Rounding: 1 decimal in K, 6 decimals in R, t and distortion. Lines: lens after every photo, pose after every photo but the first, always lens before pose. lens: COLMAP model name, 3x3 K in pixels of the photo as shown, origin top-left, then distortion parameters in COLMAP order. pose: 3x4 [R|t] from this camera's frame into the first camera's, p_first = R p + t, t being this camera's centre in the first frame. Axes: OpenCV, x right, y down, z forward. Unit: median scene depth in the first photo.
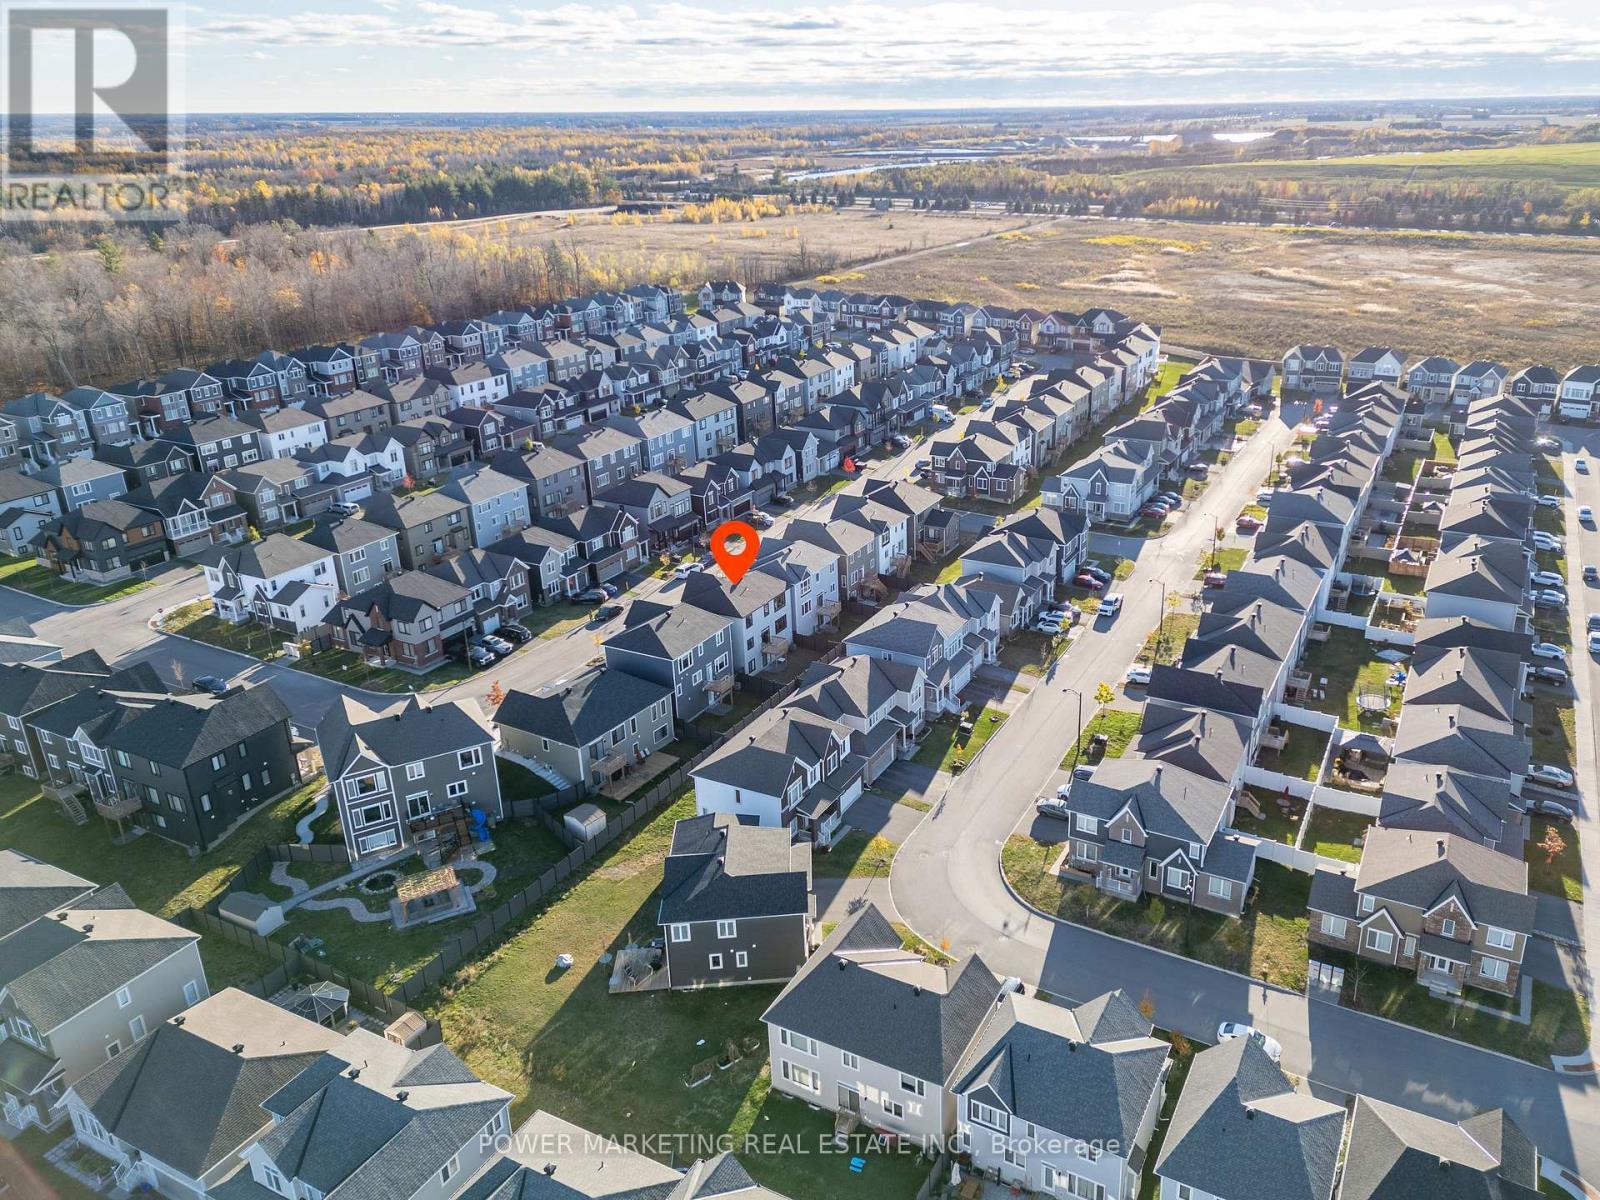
lens RADIAL K [[1174.7, 0, 878.2], [0, 1174.7, 599.3], [0, 0, 1]] dist [0.042099, -0.003738]
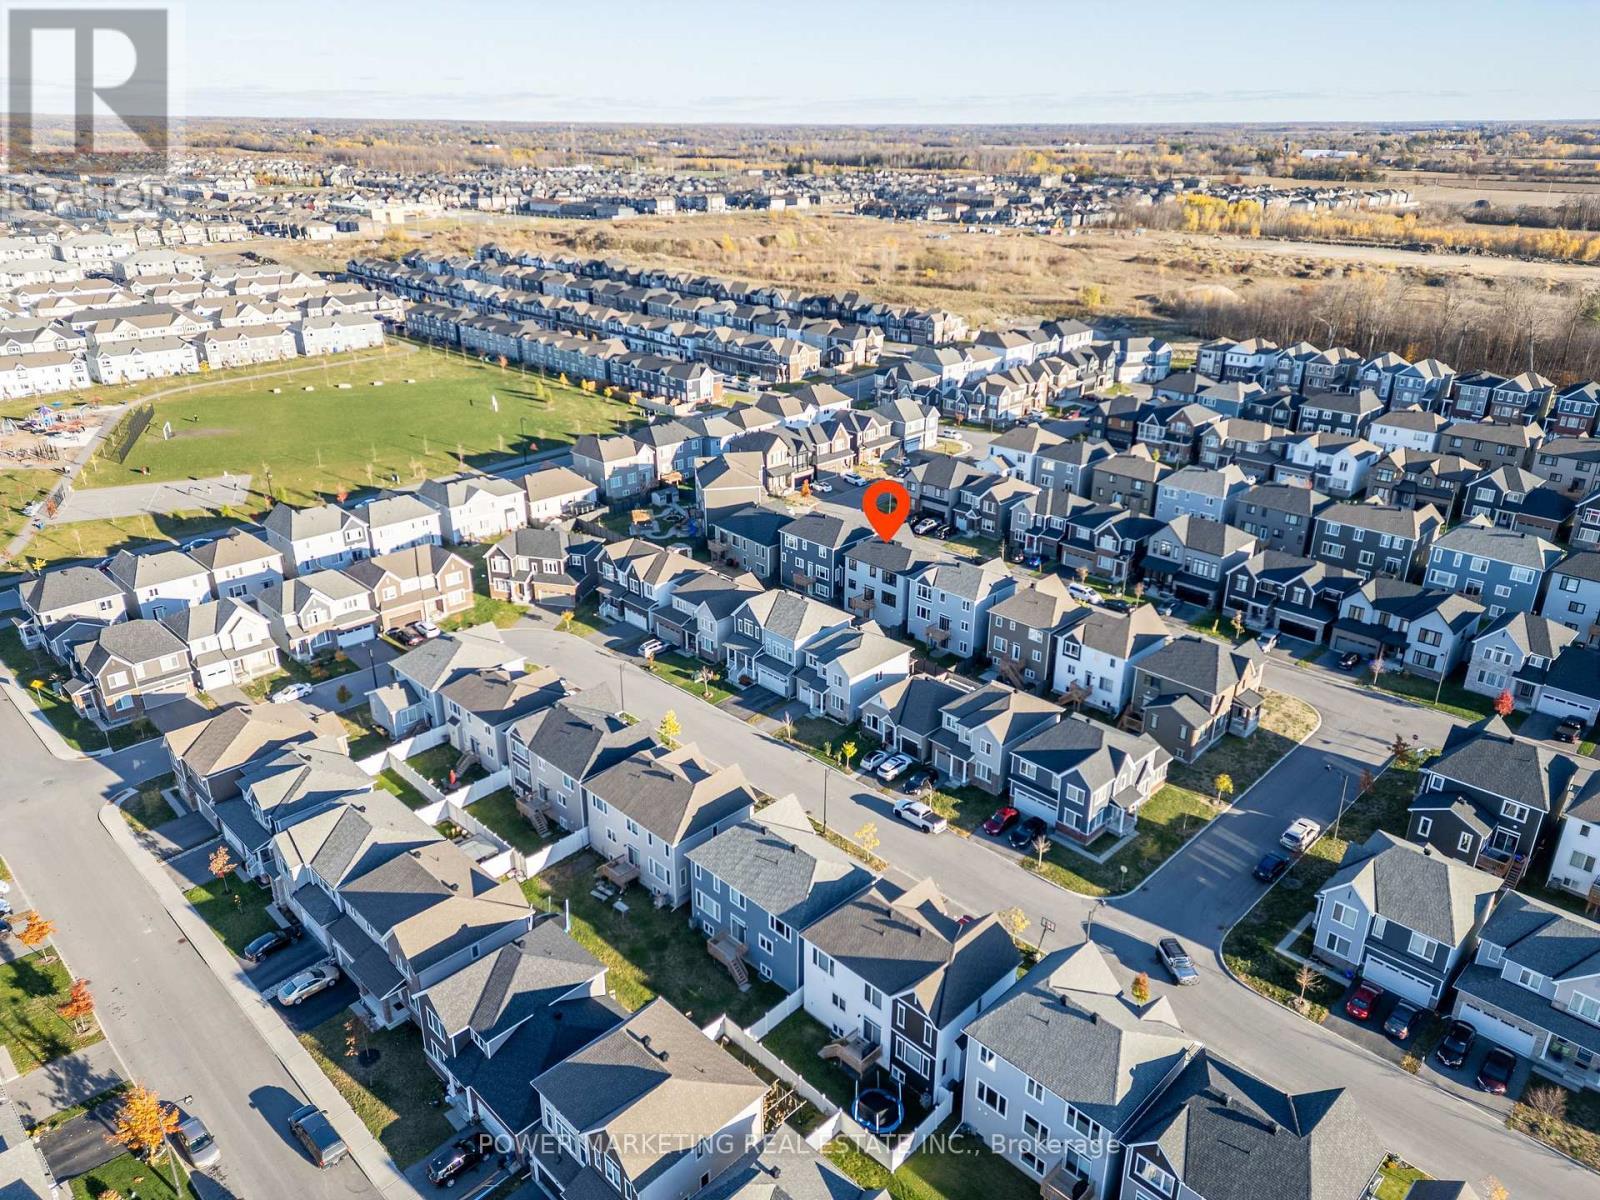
lens RADIAL K [[1121.4, 0, 800.0], [0, 1121.4, 600.0], [0, 0, 1]] dist [0.067040, -0.065609]
pose [[-0.304114, 0.386536, -0.870692, 0.838772], [-0.369515, 0.794560, 0.481801, -0.443738], [0.878051, 0.468256, -0.098806, 1.017563]]
